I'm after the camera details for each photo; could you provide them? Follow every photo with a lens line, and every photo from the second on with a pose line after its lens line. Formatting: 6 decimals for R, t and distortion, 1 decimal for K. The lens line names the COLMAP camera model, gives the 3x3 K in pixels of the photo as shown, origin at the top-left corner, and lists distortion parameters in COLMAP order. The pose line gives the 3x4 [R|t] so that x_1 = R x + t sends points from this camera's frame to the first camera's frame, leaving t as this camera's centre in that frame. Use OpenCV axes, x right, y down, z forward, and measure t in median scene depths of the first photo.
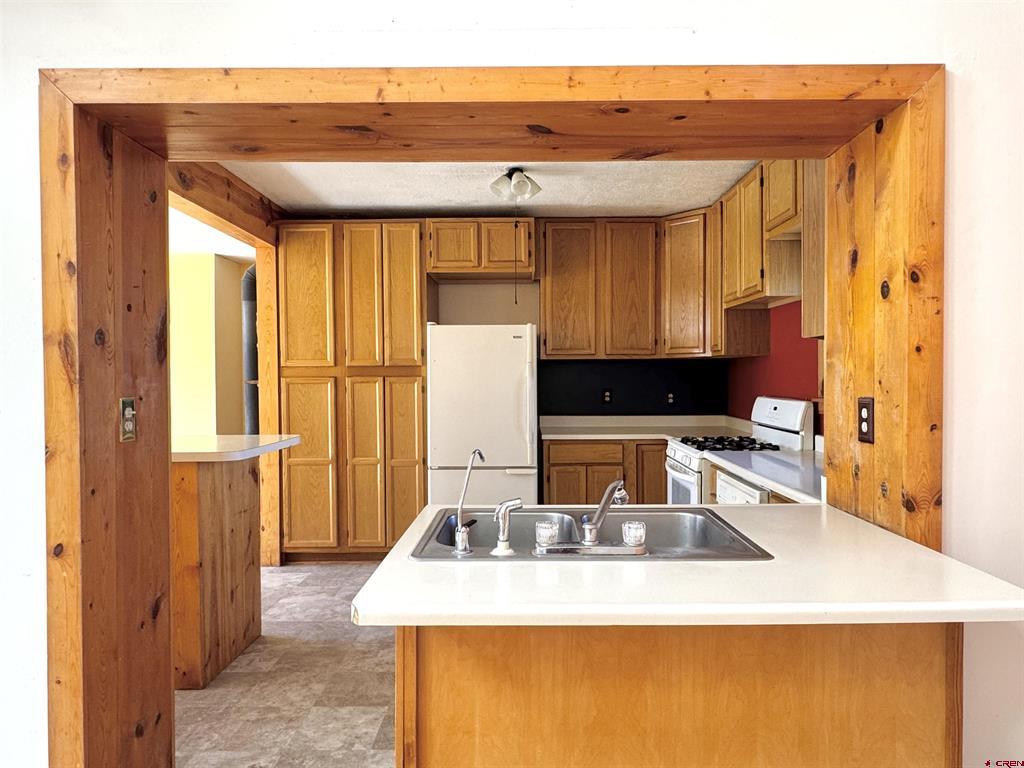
lens RADIAL K [[648.1, 0, 530.3], [0, 648.1, 384.6], [0, 0, 1]] dist [-0.003050, -0.003792]
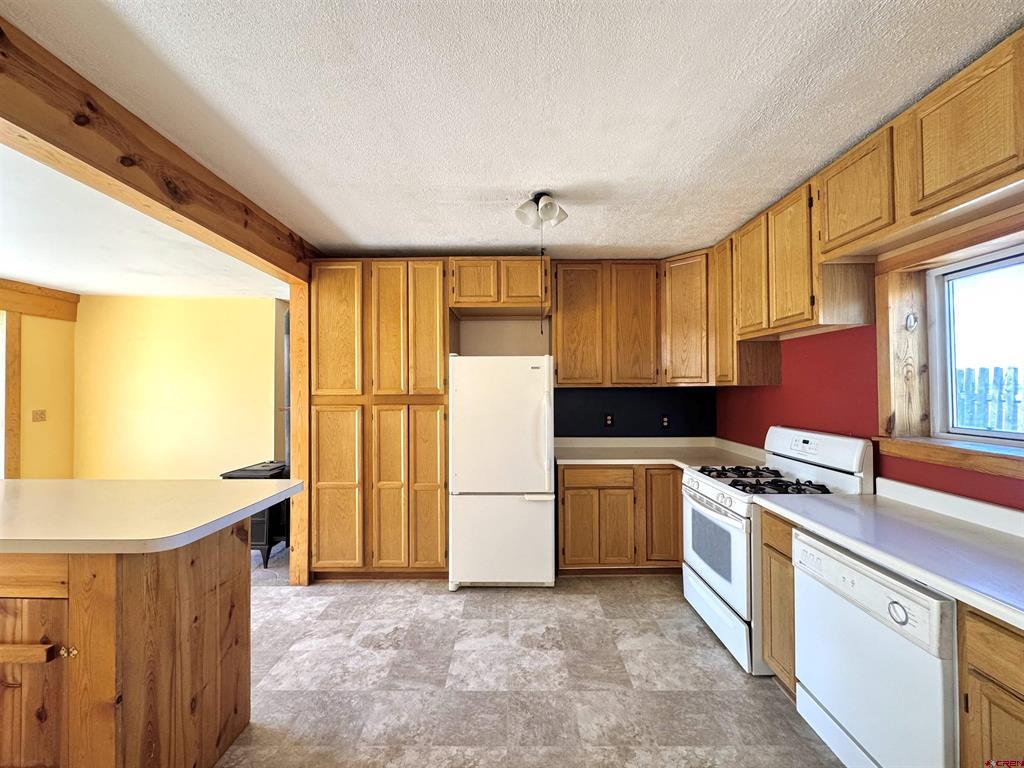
lens RADIAL K [[408.2, 0, 512.0], [0, 408.2, 384.0], [0, 0, 1]] dist [-0.000253, 0.000048]
pose [[0.999975, 0.001655, -0.006877, -0.051998], [-0.001840, 0.999636, -0.026900, -0.028657], [0.006830, 0.026912, 0.999614, 0.333433]]
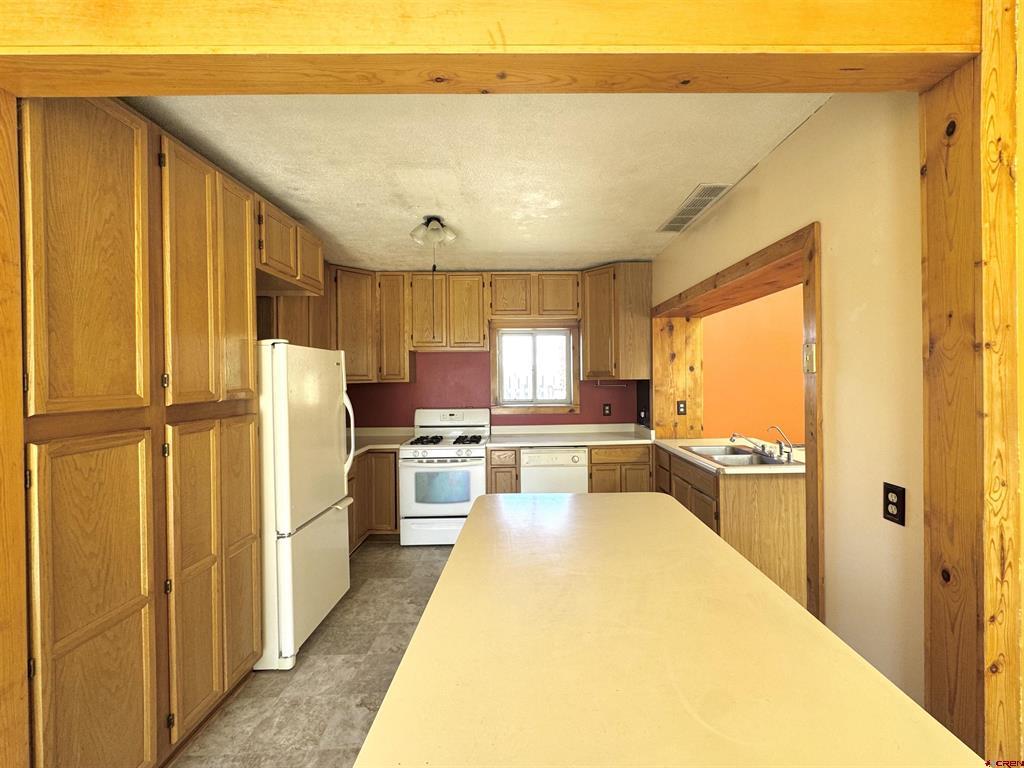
lens RADIAL K [[432.7, 0, 531.9], [0, 432.7, 381.6], [0, 0, 1]] dist [-0.001374, -0.000446]
pose [[-0.015295, -0.003025, 0.999878, -0.645445], [0.026707, 0.999637, 0.003433, -0.040734], [-0.999526, 0.026756, -0.015208, 0.708243]]
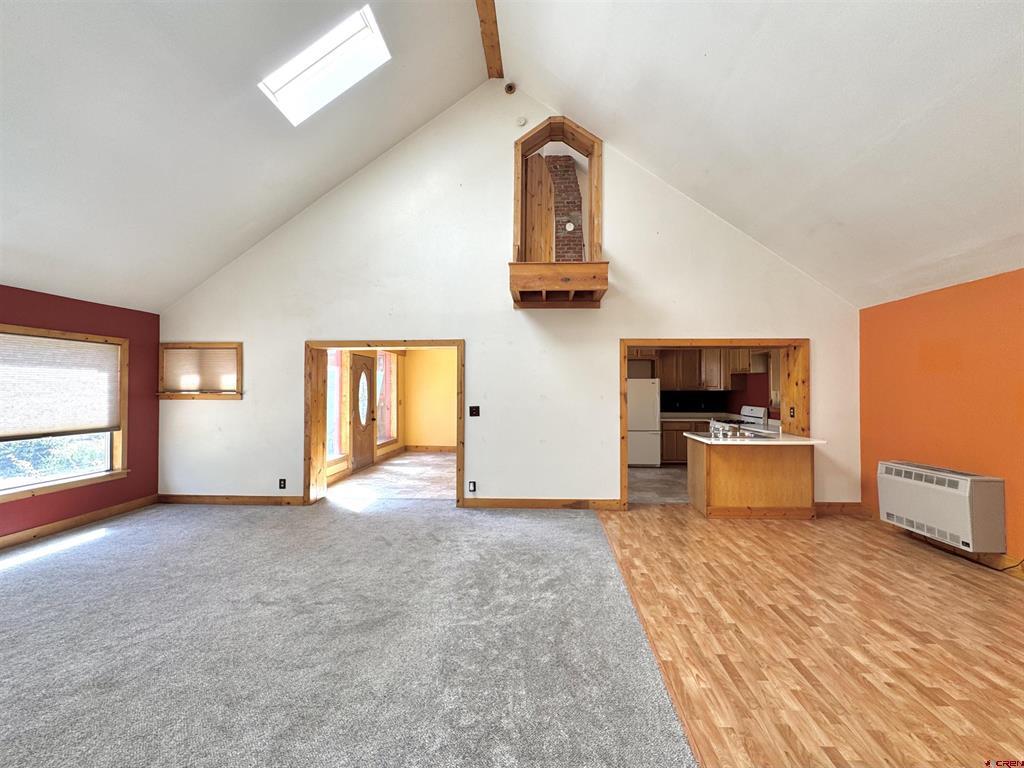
lens RADIAL K [[413.3, 0, 529.9], [0, 413.3, 382.9], [0, 0, 1]] dist [0.000222, -0.000004]
pose [[0.999362, 0.005781, -0.035233, -0.475070], [-0.006741, 0.999607, -0.027198, -0.022569], [0.035062, 0.027418, 0.999009, -0.764919]]
